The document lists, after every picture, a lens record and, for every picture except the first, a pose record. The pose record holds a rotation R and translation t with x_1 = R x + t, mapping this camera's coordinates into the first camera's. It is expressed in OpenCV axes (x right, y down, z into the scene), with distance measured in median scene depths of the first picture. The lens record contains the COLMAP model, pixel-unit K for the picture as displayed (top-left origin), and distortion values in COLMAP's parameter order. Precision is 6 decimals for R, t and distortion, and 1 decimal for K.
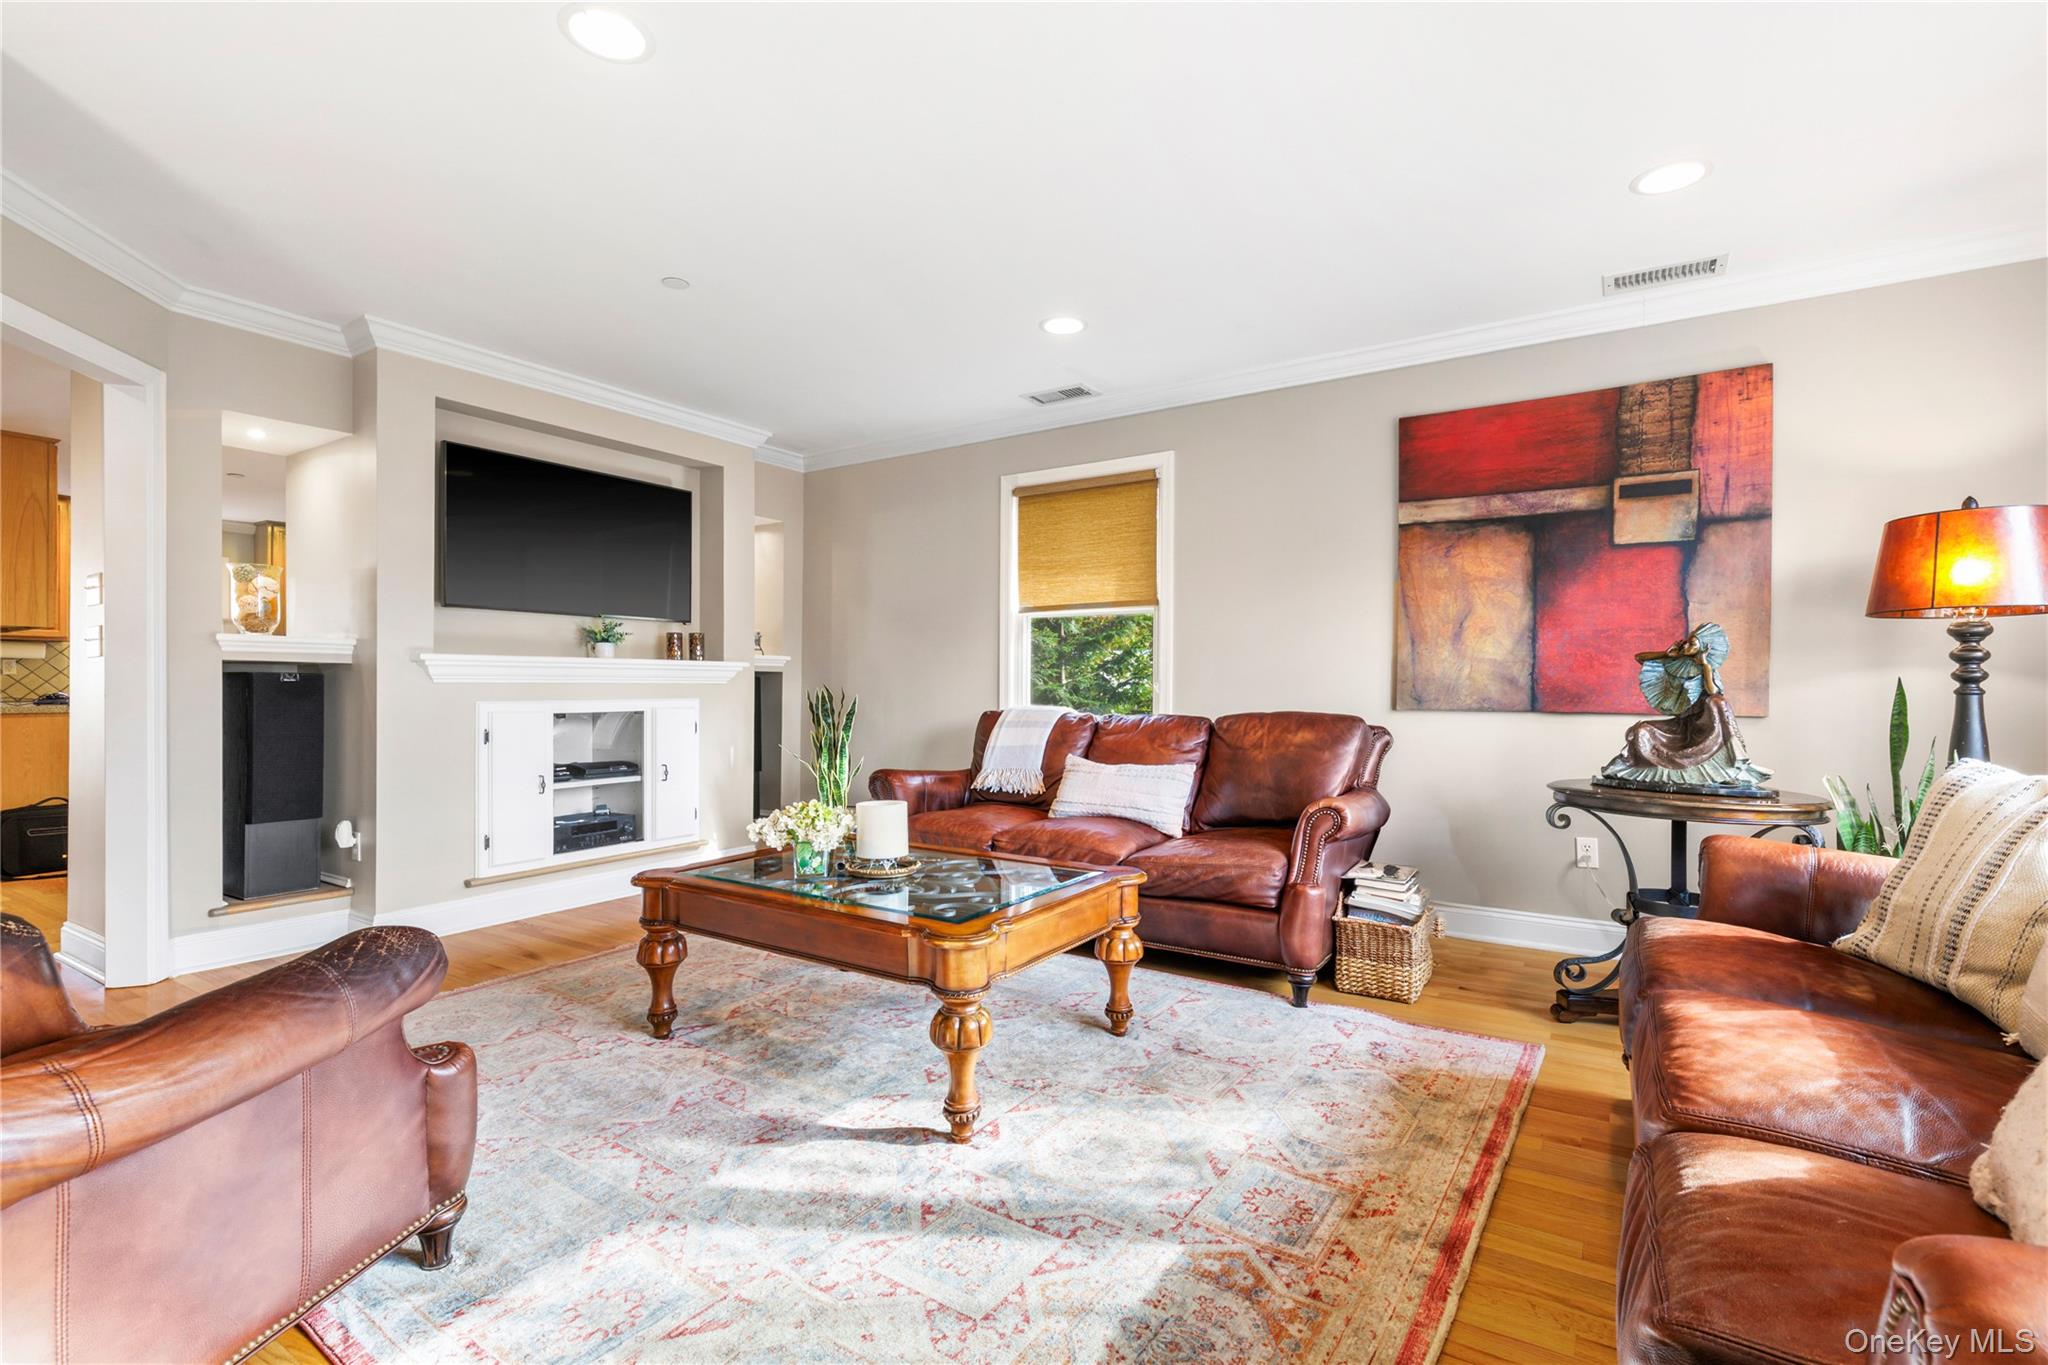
lens RADIAL K [[936.7, 0, 1024.1], [0, 936.7, 680.8], [0, 0, 1]] dist [0.009570, -0.001020]
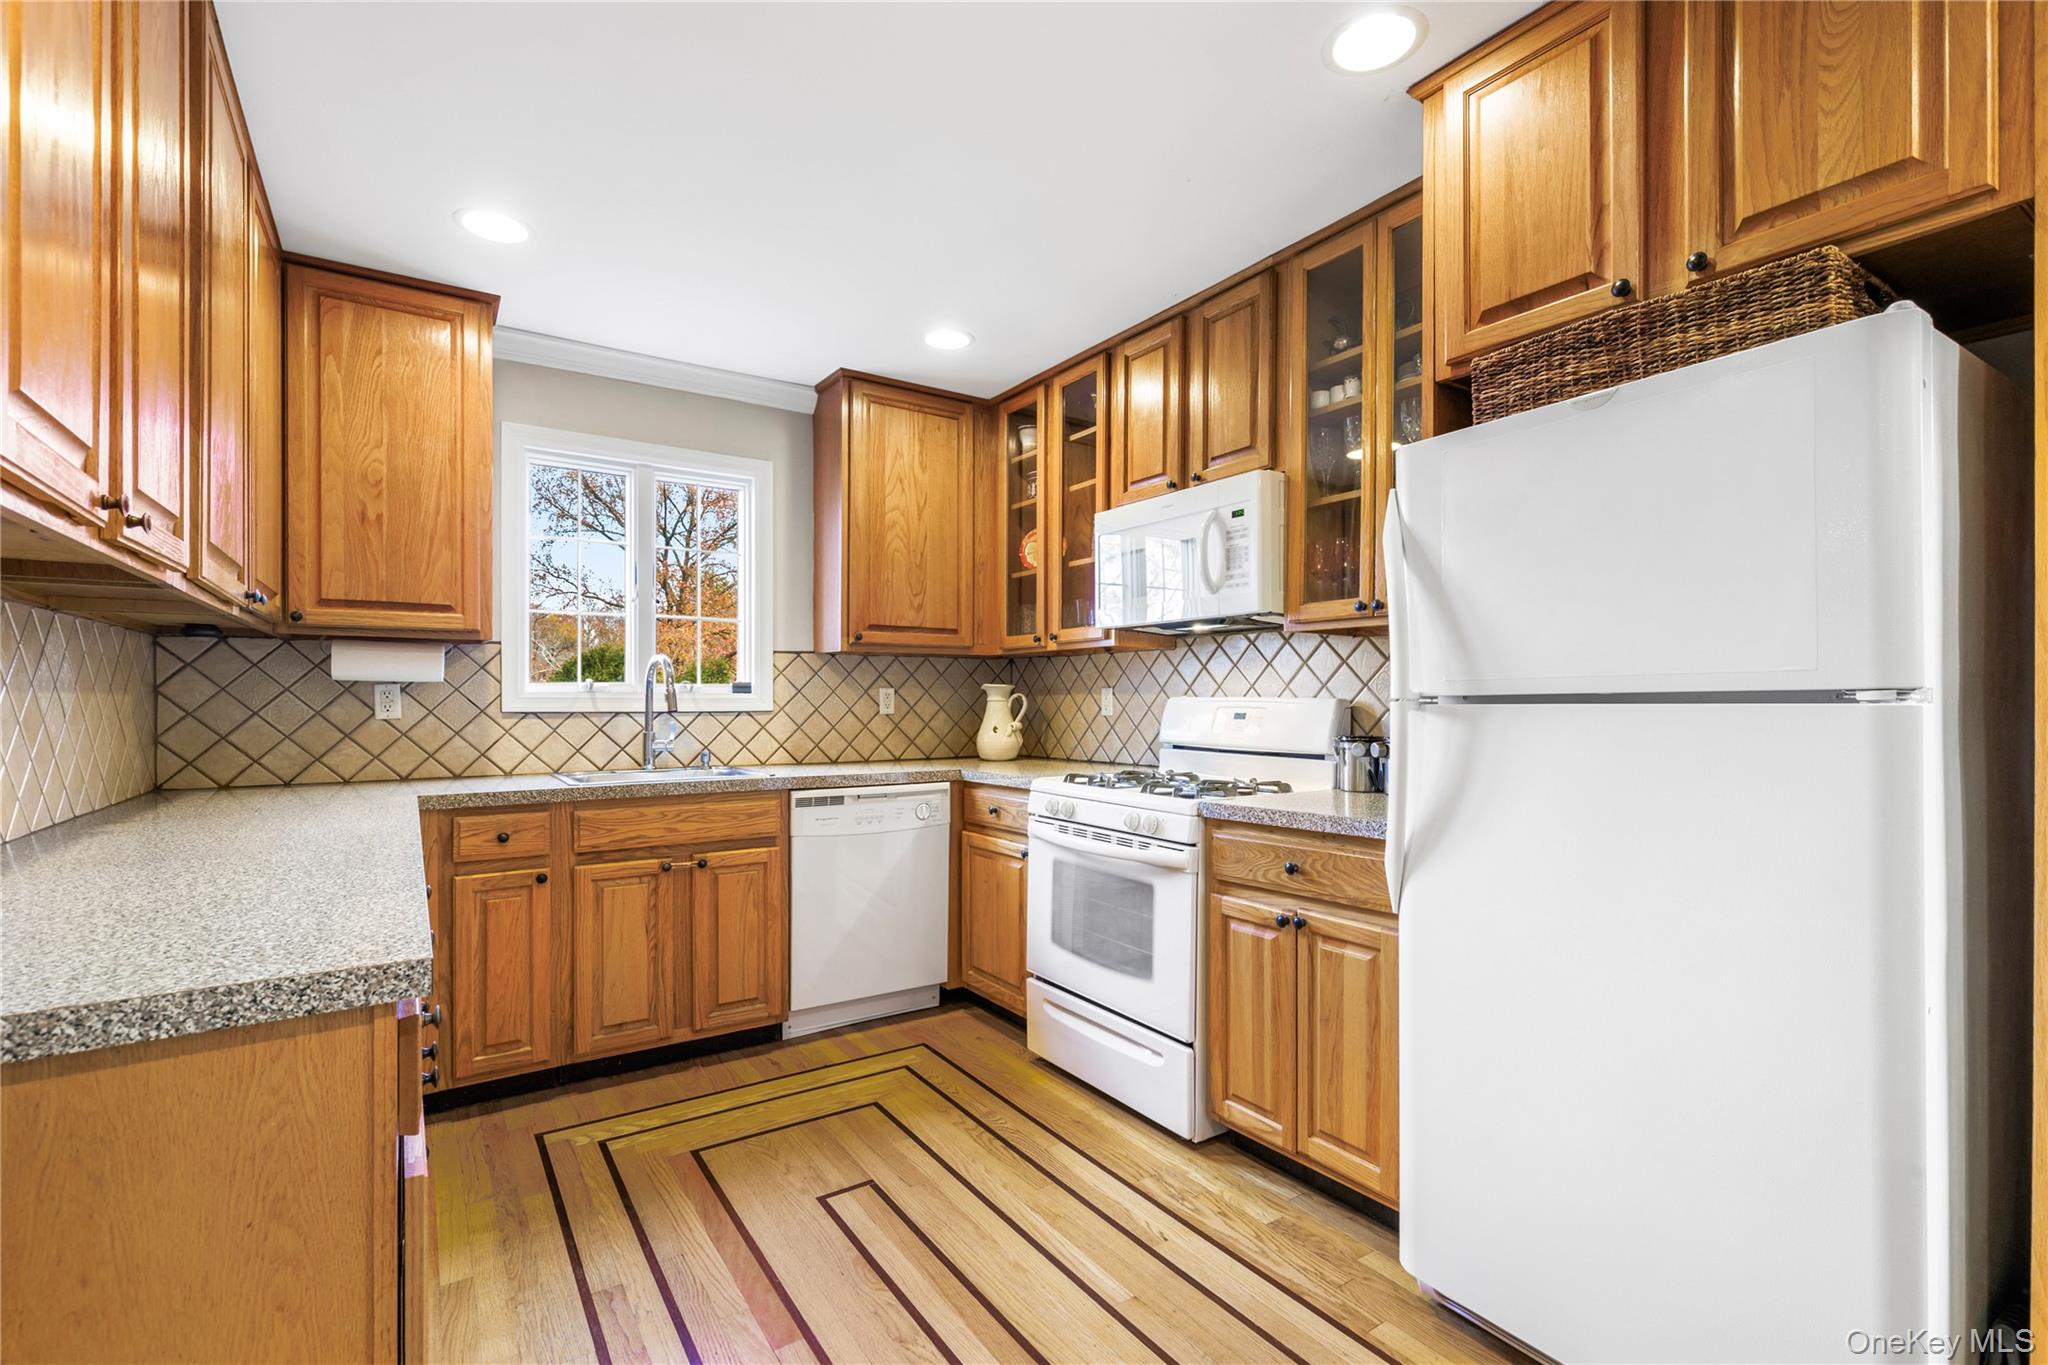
lens RADIAL K [[936.7, 0, 1027.5], [0, 936.7, 693.7], [0, 0, 1]] dist [0.009570, -0.001020]
pose [[0.921191, -0.004980, -0.389079, -0.613436], [0.002056, 0.999966, -0.007933, -0.013940], [0.389105, 0.006508, 0.921170, 0.696000]]
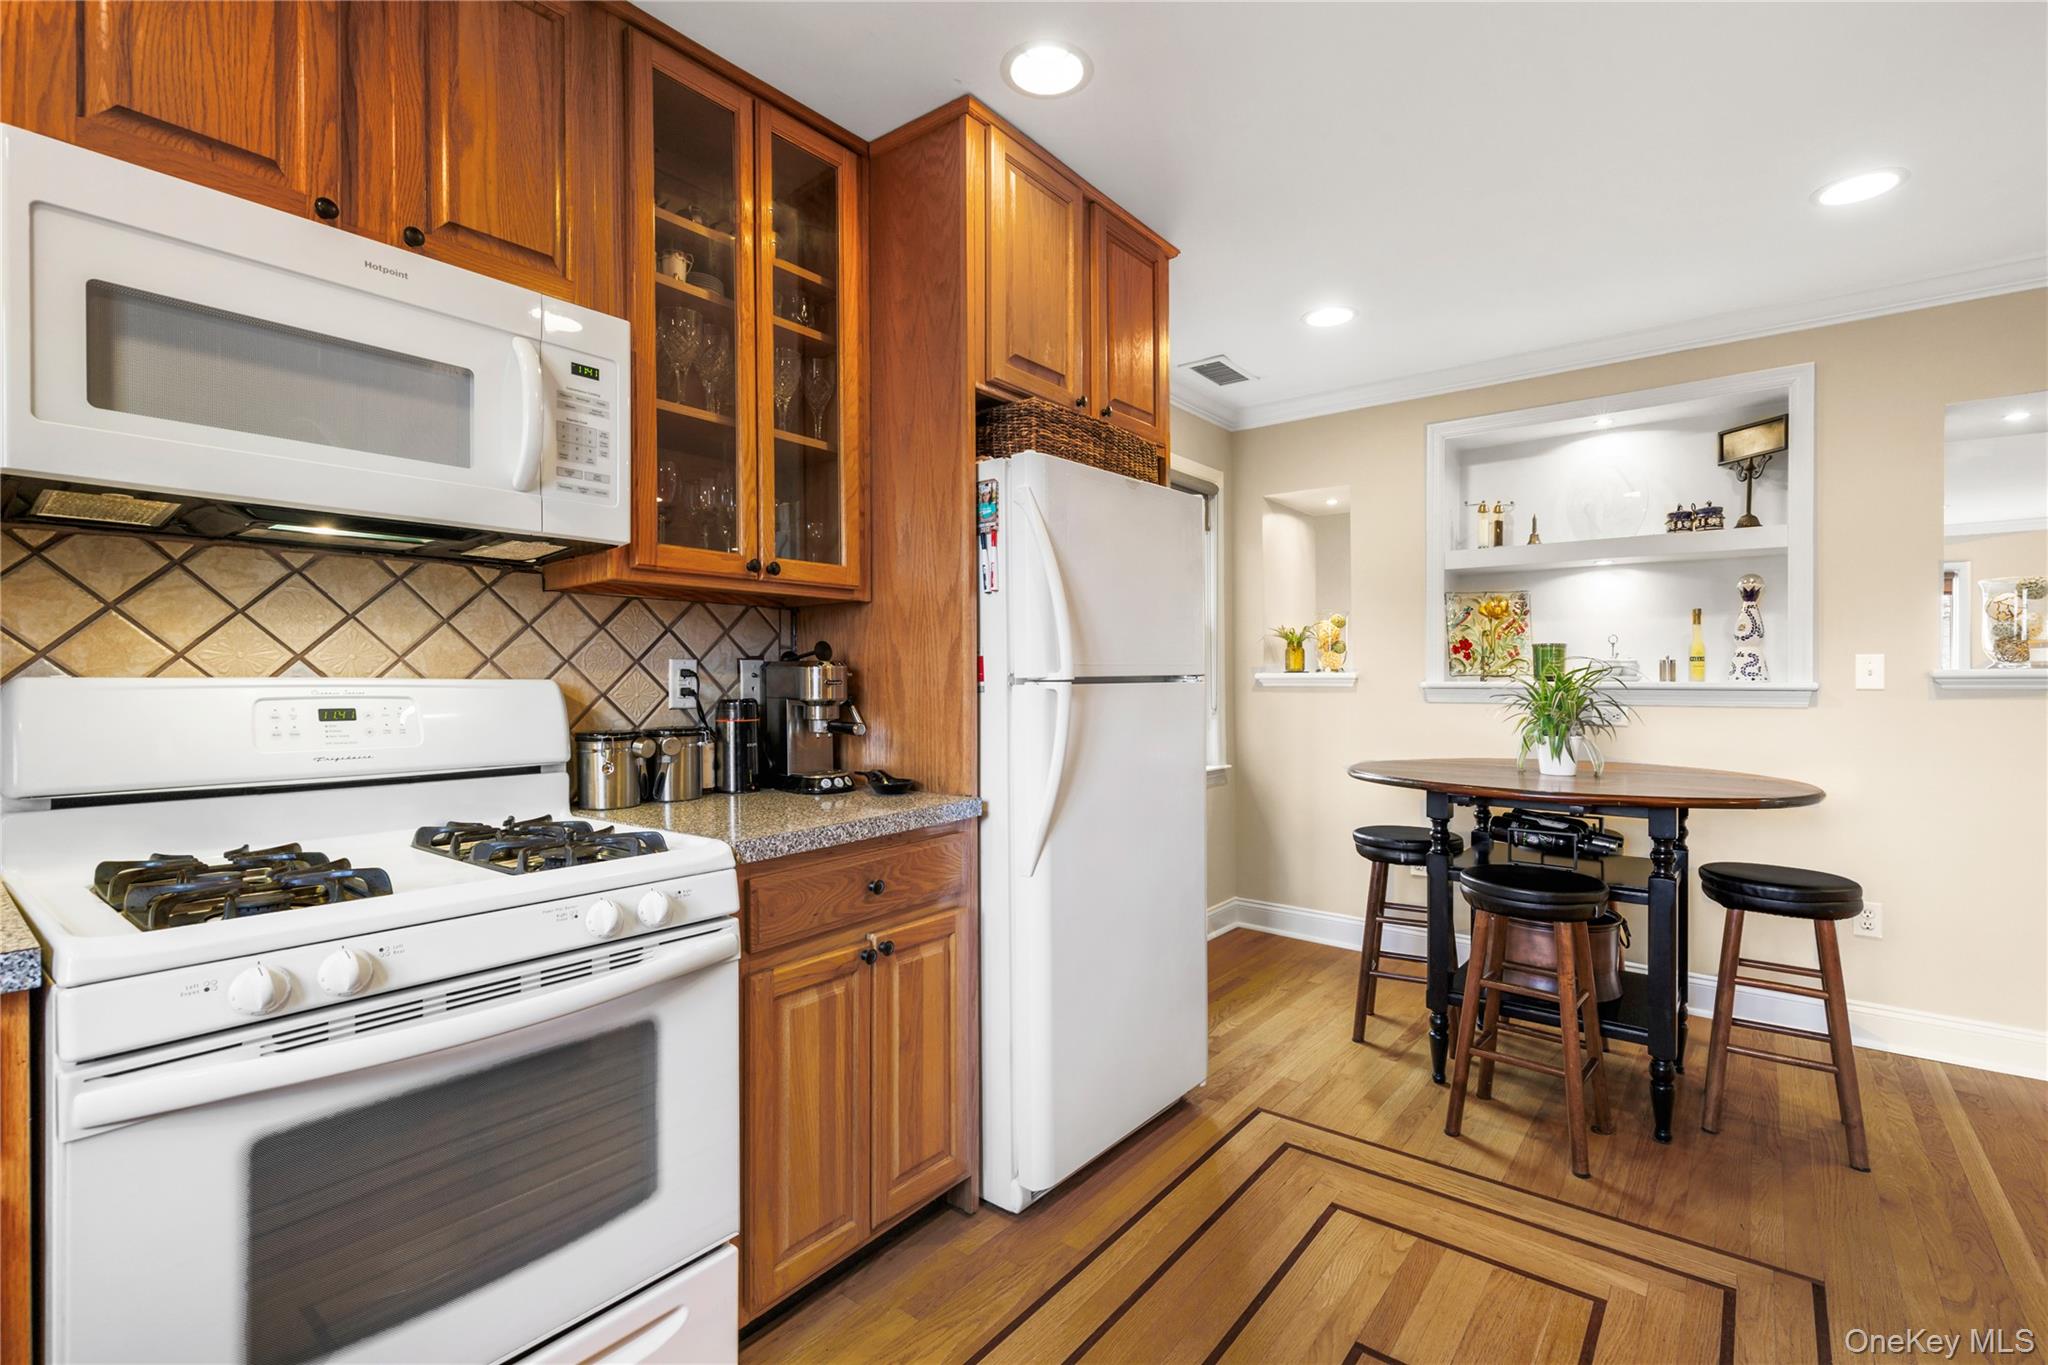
lens RADIAL K [[936.7, 0, 1021.3], [0, 936.7, 680.3], [0, 0, 1]] dist [0.009570, -0.001020]
pose [[0.076886, -0.003405, 0.997034, -1.138077], [0.003270, 0.999990, 0.003163, -0.016042], [-0.997035, 0.003018, 0.076896, 1.167274]]
